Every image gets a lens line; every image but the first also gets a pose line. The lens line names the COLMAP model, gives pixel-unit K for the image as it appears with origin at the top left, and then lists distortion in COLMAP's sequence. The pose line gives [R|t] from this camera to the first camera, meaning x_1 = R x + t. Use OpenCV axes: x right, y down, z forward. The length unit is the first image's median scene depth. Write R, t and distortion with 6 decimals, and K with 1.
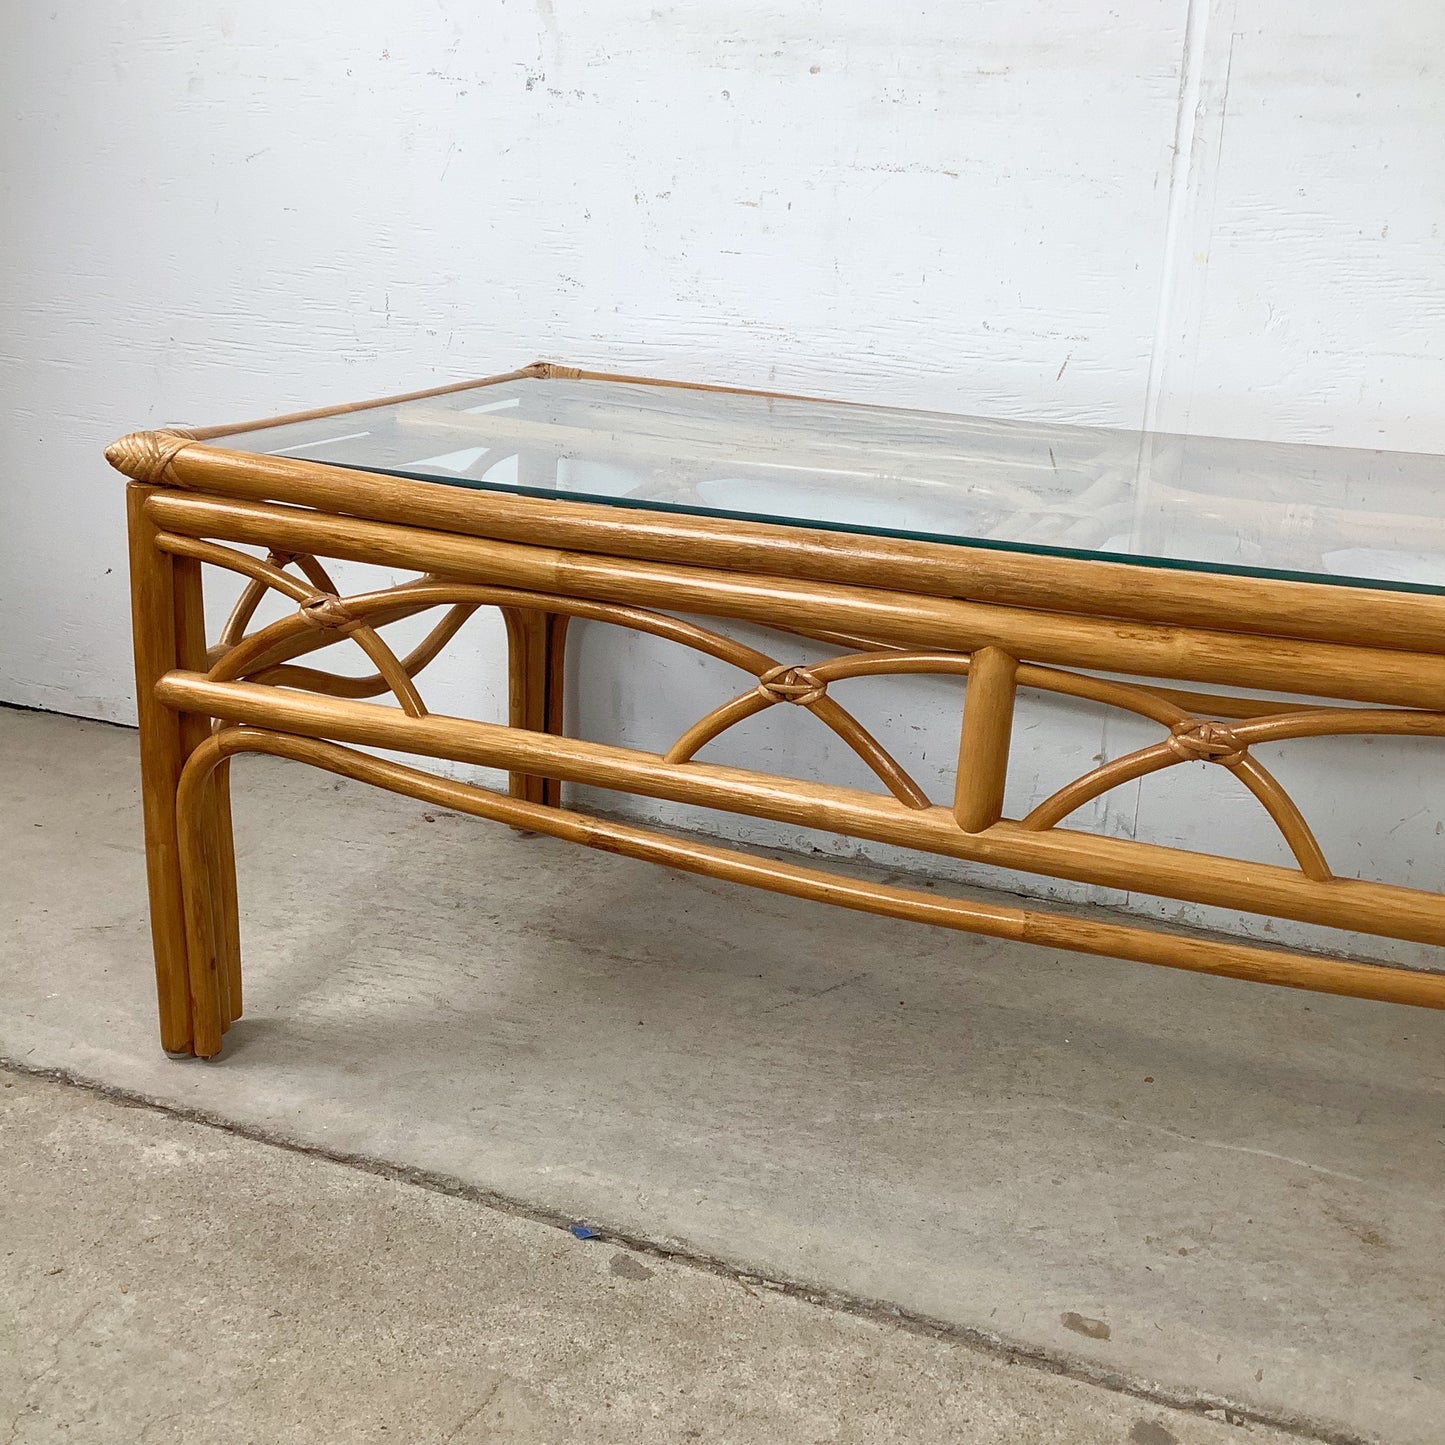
lens RADIAL K [[1738.8, 0, 718.9], [0, 1738.8, 719.1], [0, 0, 1]] dist [0.159371, -0.368936]
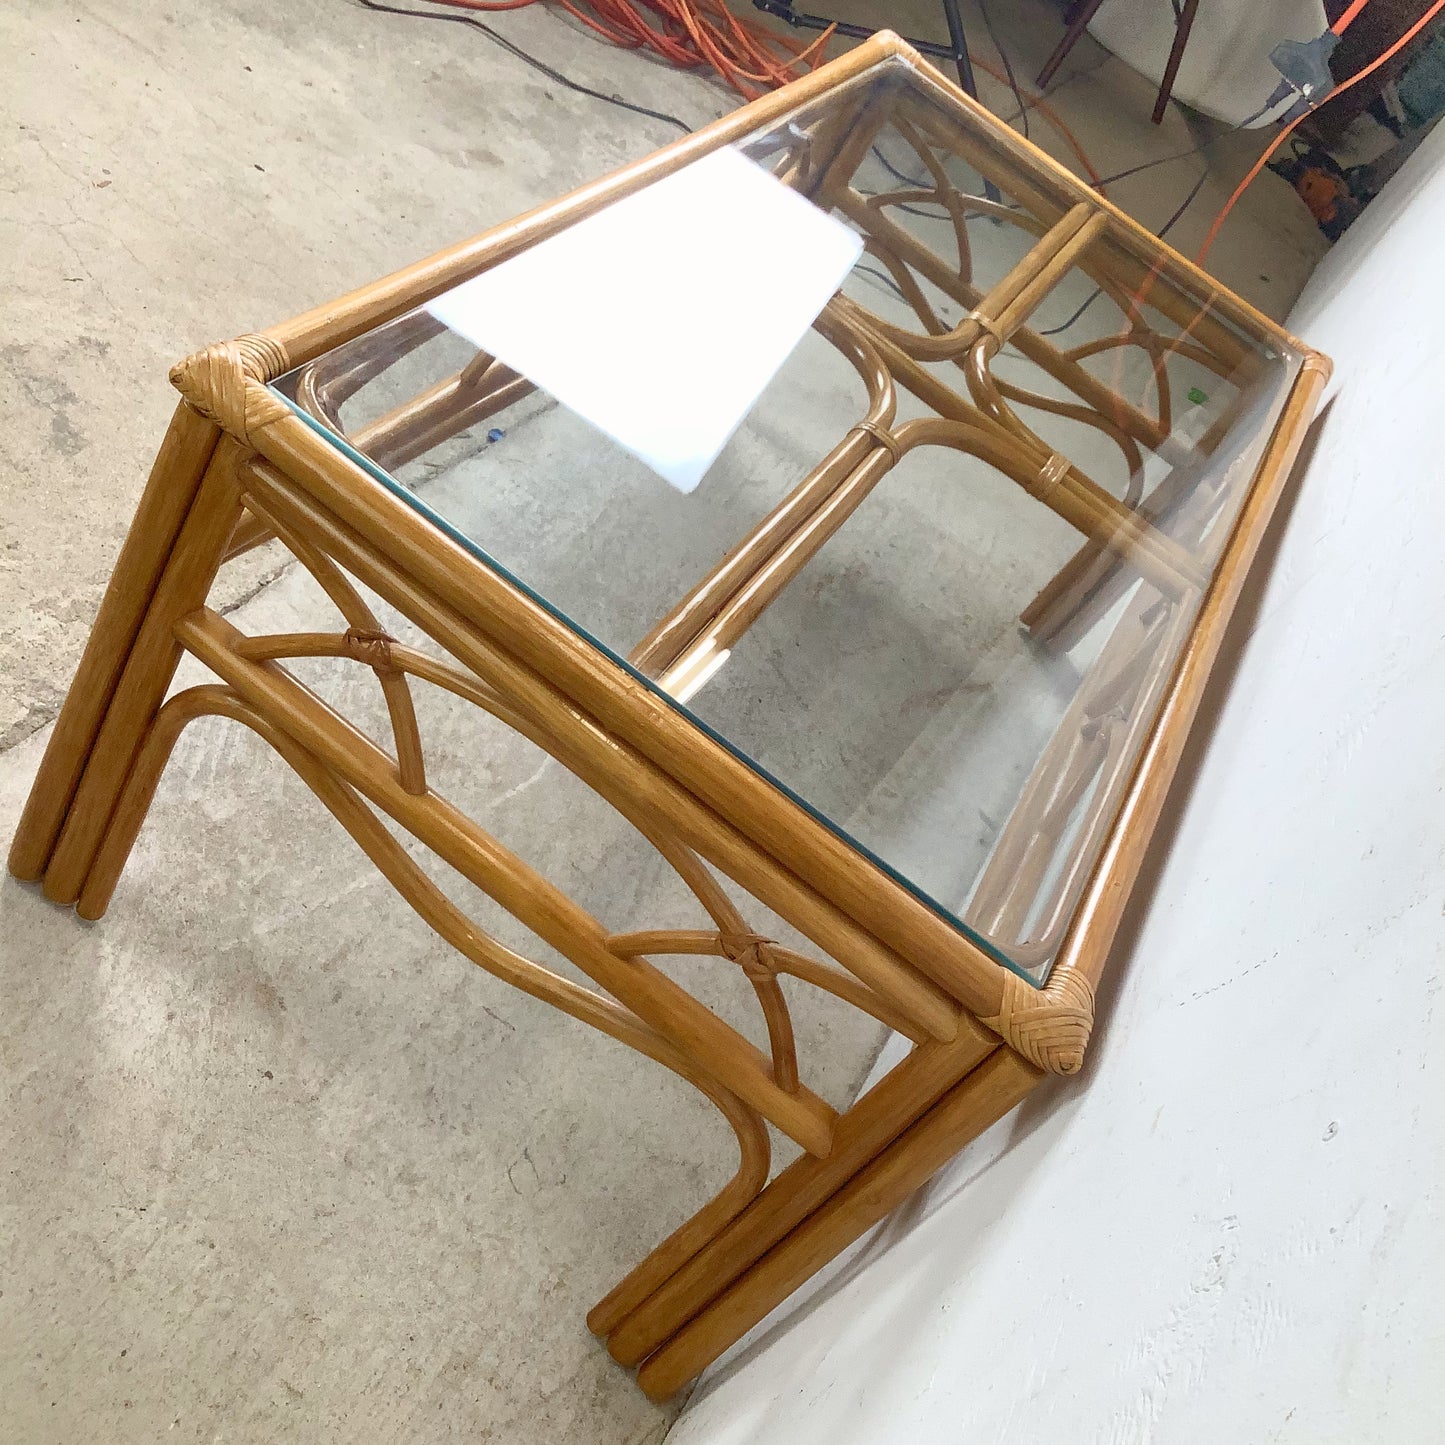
lens RADIAL K [[1738.8, 0, 718.9], [0, 1738.8, 719.1], [0, 0, 1]] dist [0.159371, -0.368936]
pose [[-0.045684, 0.624013, -0.780078, 1.323522], [-0.715775, 0.524275, 0.461305, -0.466873], [0.696835, 0.579434, 0.422702, 0.581378]]
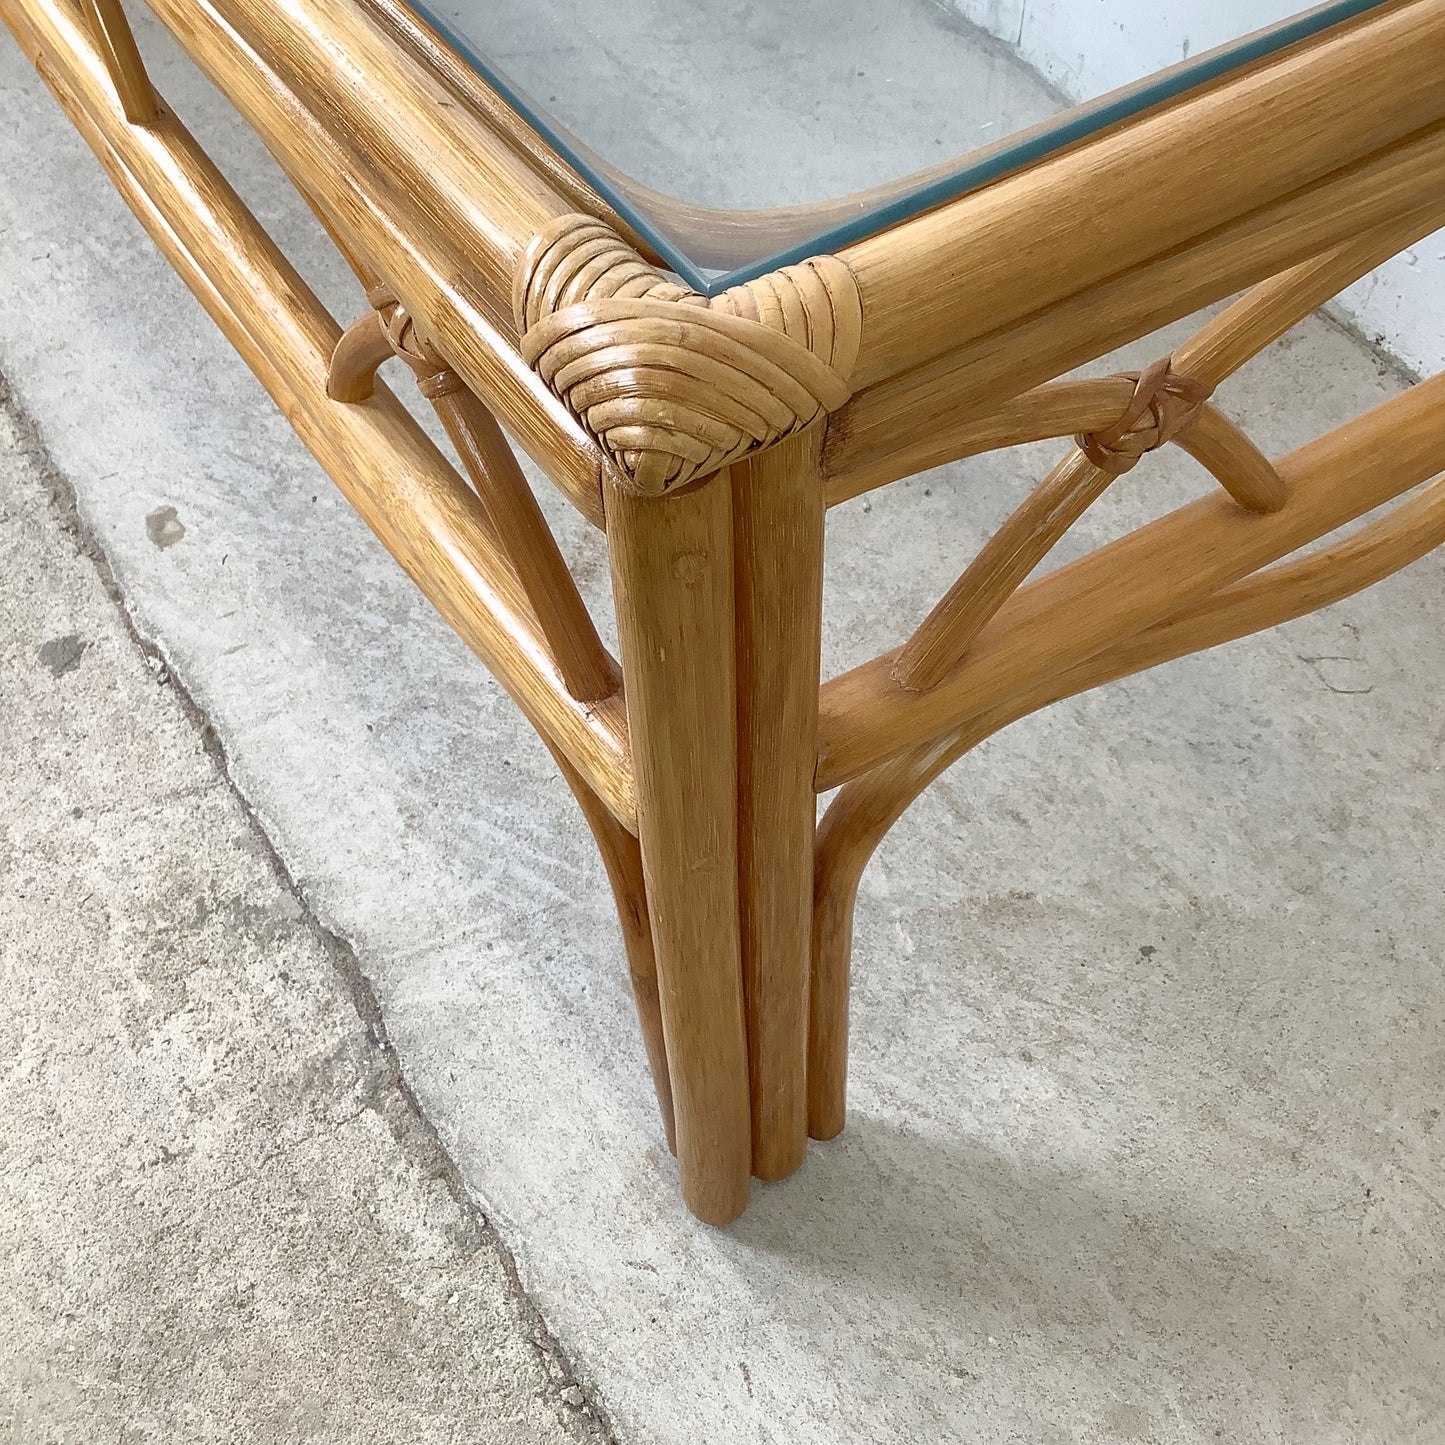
lens RADIAL K [[1738.8, 0, 718.9], [0, 1738.8, 719.1], [0, 0, 1]] dist [0.159371, -0.368936]
pose [[0.814086, 0.427183, -0.393419, 0.750668], [-0.116782, 0.784019, 0.609652, -0.146548], [0.568881, -0.450365, 0.688147, 0.444230]]
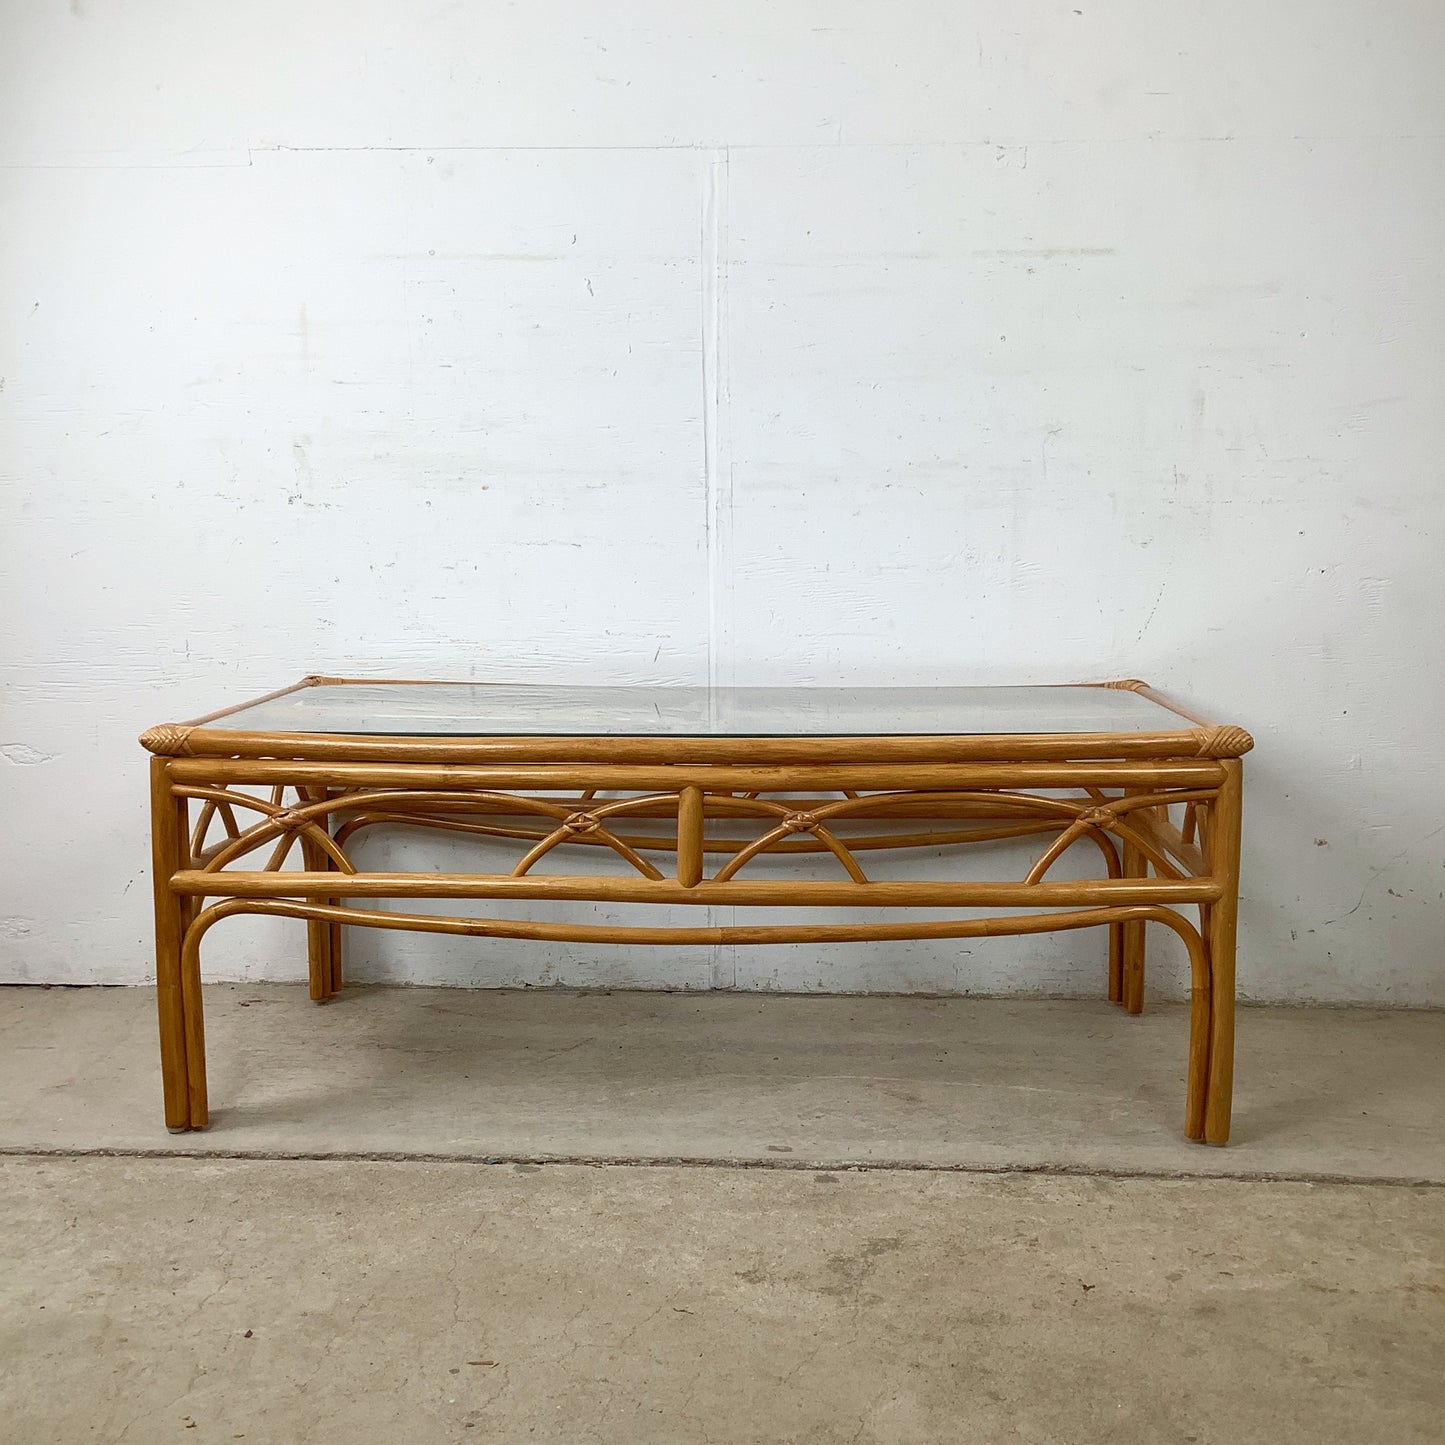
lens RADIAL K [[1729.4, 0, 722.5], [0, 1729.4, 722.5], [0, 0, 1]] dist [0.140189, -0.295622]
pose [[0.946437, -0.083076, 0.312019, -0.342631], [0.136636, 0.978593, -0.153902, 0.160621], [-0.292554, 0.188291, 0.937528, -0.701036]]
